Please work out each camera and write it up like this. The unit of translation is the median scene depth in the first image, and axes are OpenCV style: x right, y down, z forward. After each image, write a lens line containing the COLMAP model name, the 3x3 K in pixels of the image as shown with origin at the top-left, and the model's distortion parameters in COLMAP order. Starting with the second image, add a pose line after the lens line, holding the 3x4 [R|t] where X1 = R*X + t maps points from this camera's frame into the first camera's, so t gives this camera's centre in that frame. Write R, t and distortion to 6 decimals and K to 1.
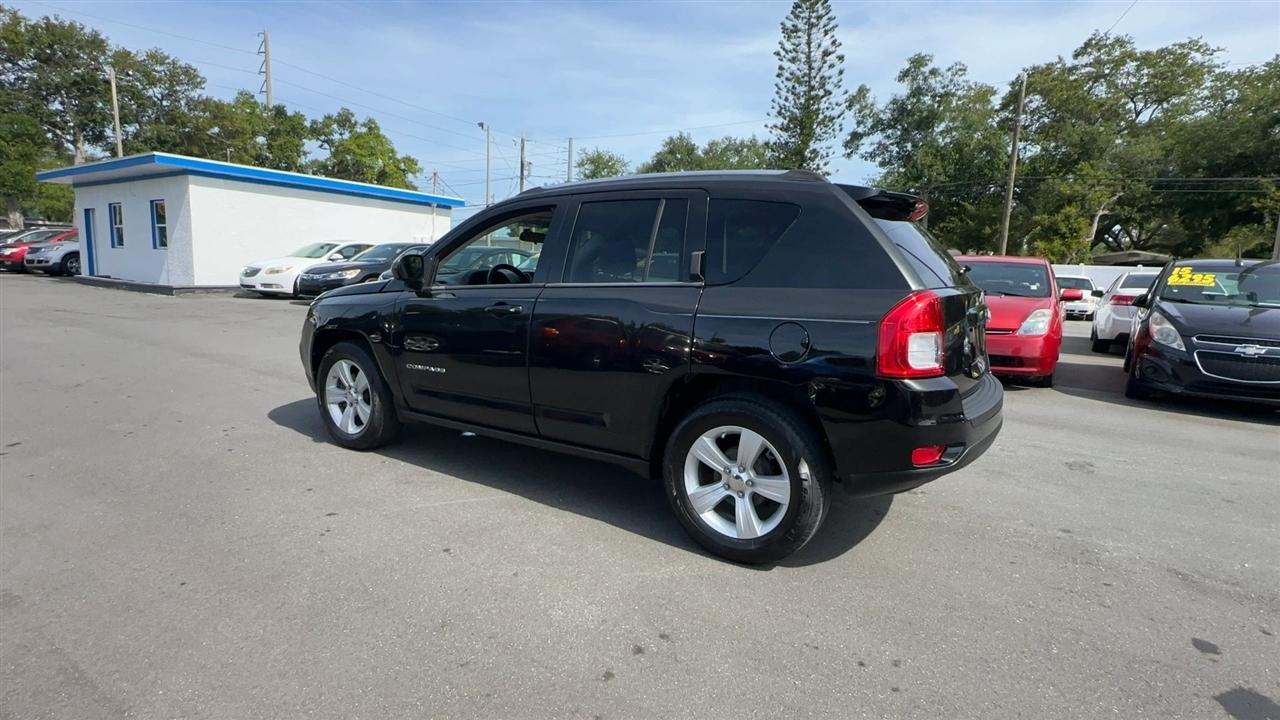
lens RADIAL K [[638.9, 0, 639.4], [0, 638.9, 357.2], [0, 0, 1]] dist [-0.003734, 0.001745]
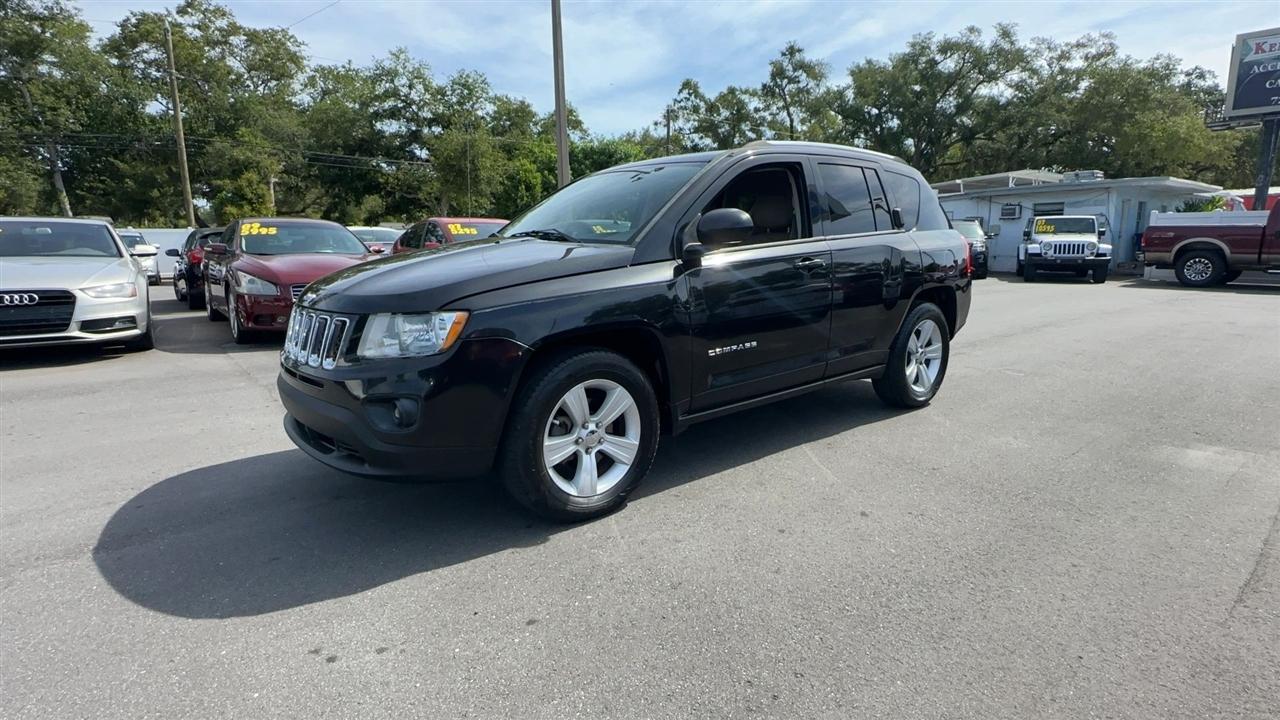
lens RADIAL K [[638.9, 0, 639.4], [0, 638.9, 357.2], [0, 0, 1]] dist [-0.003734, 0.001745]
pose [[0.312948, -0.205342, 0.927307, -0.133623], [0.158461, 0.973953, 0.162193, -0.014637], [-0.936458, 0.096184, 0.337335, 0.097874]]
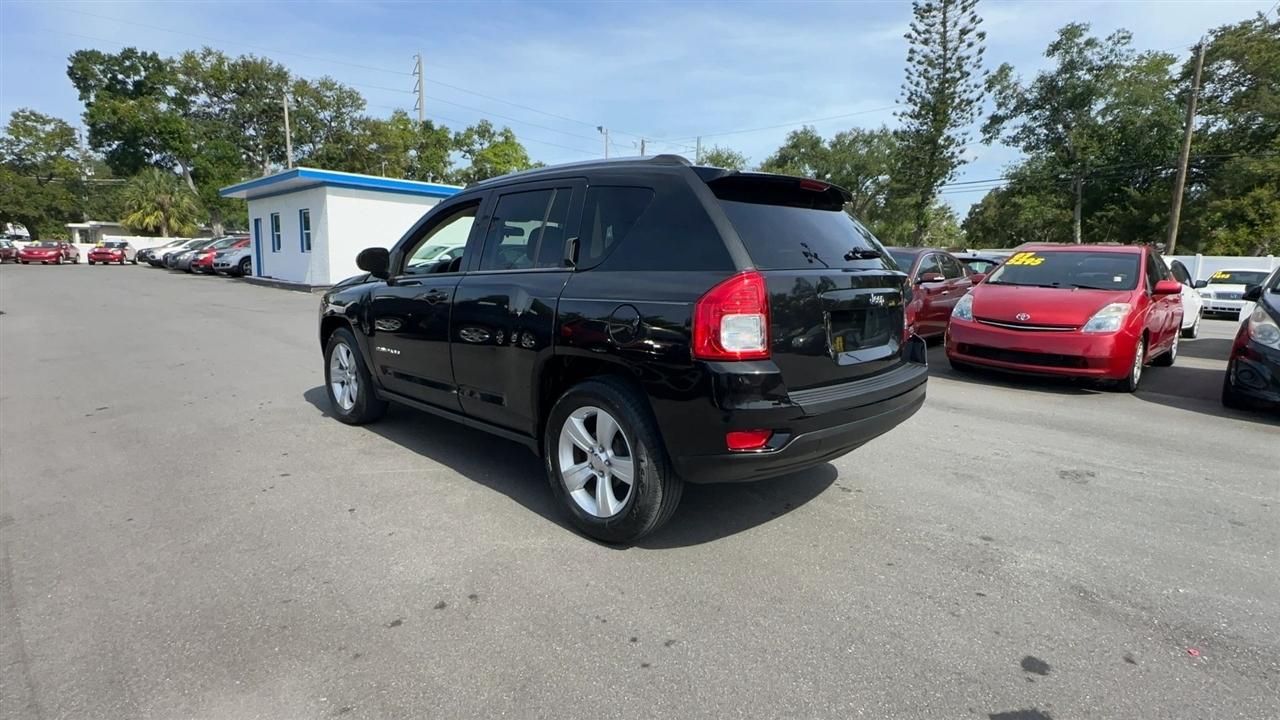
lens RADIAL K [[638.9, 0, 639.4], [0, 638.9, 357.2], [0, 0, 1]] dist [-0.003734, 0.001745]
pose [[0.979427, 0.019029, -0.200897, 0.036750], [-0.018811, 0.999819, 0.002994, 0.002025], [0.200918, 0.000846, 0.979608, 0.000716]]
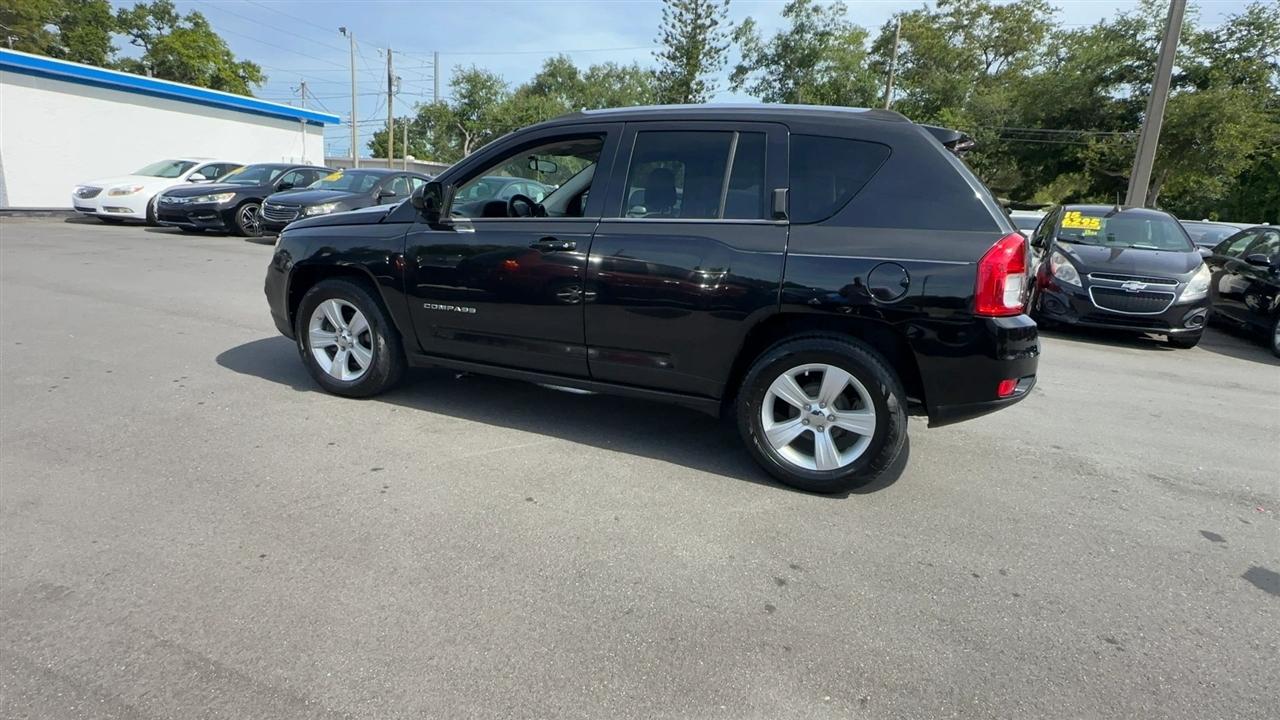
lens RADIAL K [[638.9, 0, 639.4], [0, 638.9, 357.2], [0, 0, 1]] dist [-0.003734, 0.001745]
pose [[0.981071, -0.022389, 0.192350, -0.028668], [0.002407, 0.994627, 0.103494, -0.000821], [-0.193633, -0.101072, 0.975854, 0.004711]]
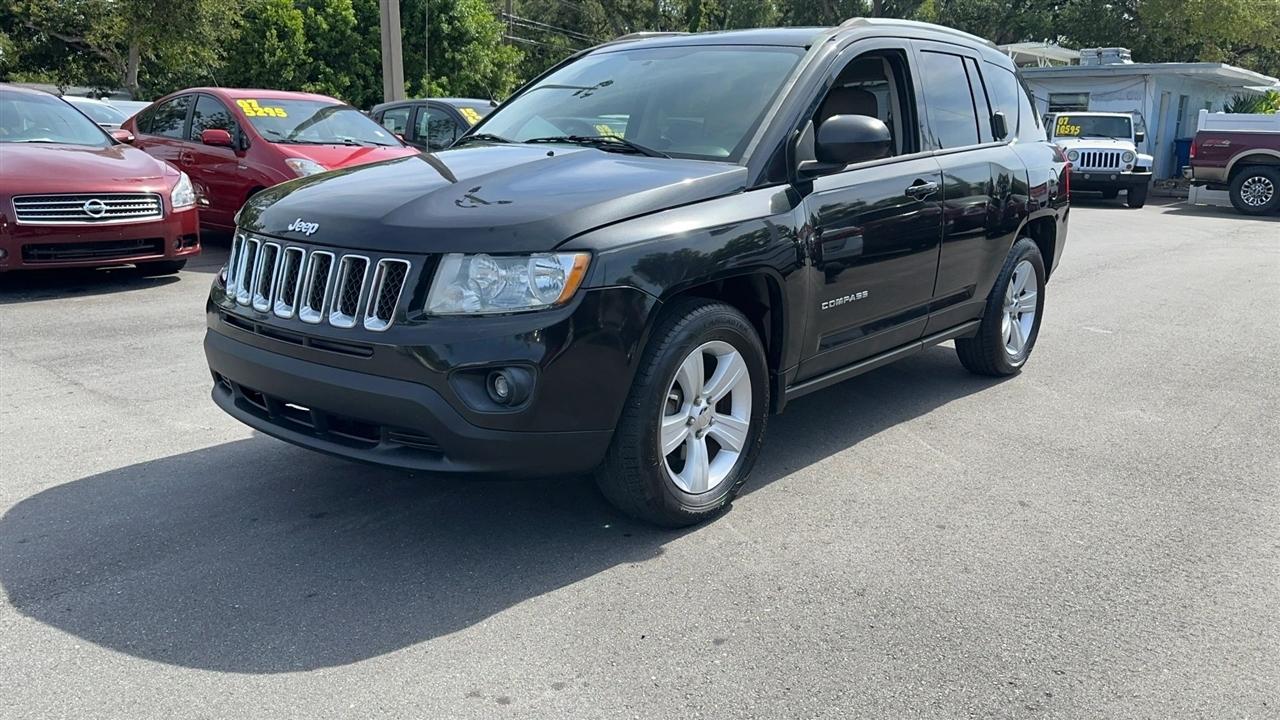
lens RADIAL K [[983.0, 0, 642.6], [0, 983.0, 364.5], [0, 0, 1]] dist [0.097264, -0.149715]
pose [[0.128039, -0.256436, 0.958043, -0.154069], [0.130065, 0.961993, 0.240110, -0.021350], [-0.983204, 0.093864, 0.156526, 0.123028]]
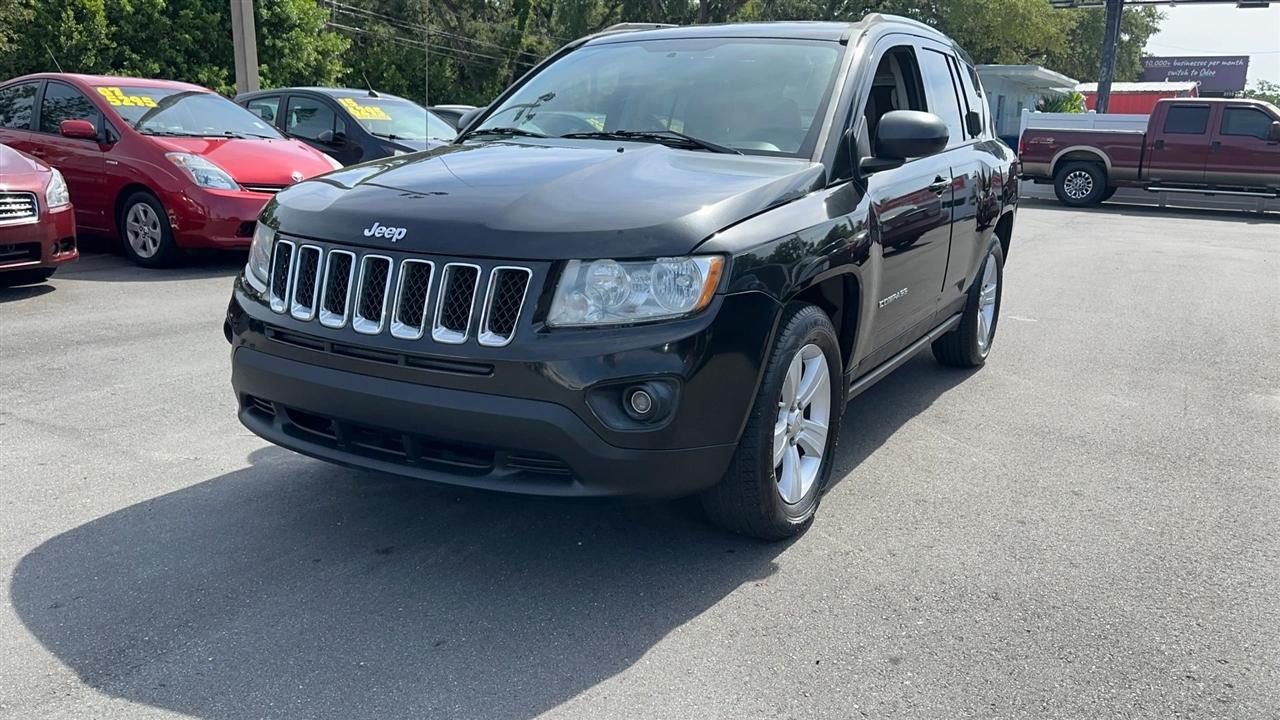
lens RADIAL K [[988.3, 0, 643.1], [0, 988.3, 362.2], [0, 0, 1]] dist [0.057642, -0.071316]
pose [[-0.045987, -0.260797, 0.964298, -0.149967], [0.119074, 0.957005, 0.264504, -0.024498], [-0.991820, 0.126986, -0.012956, 0.148172]]
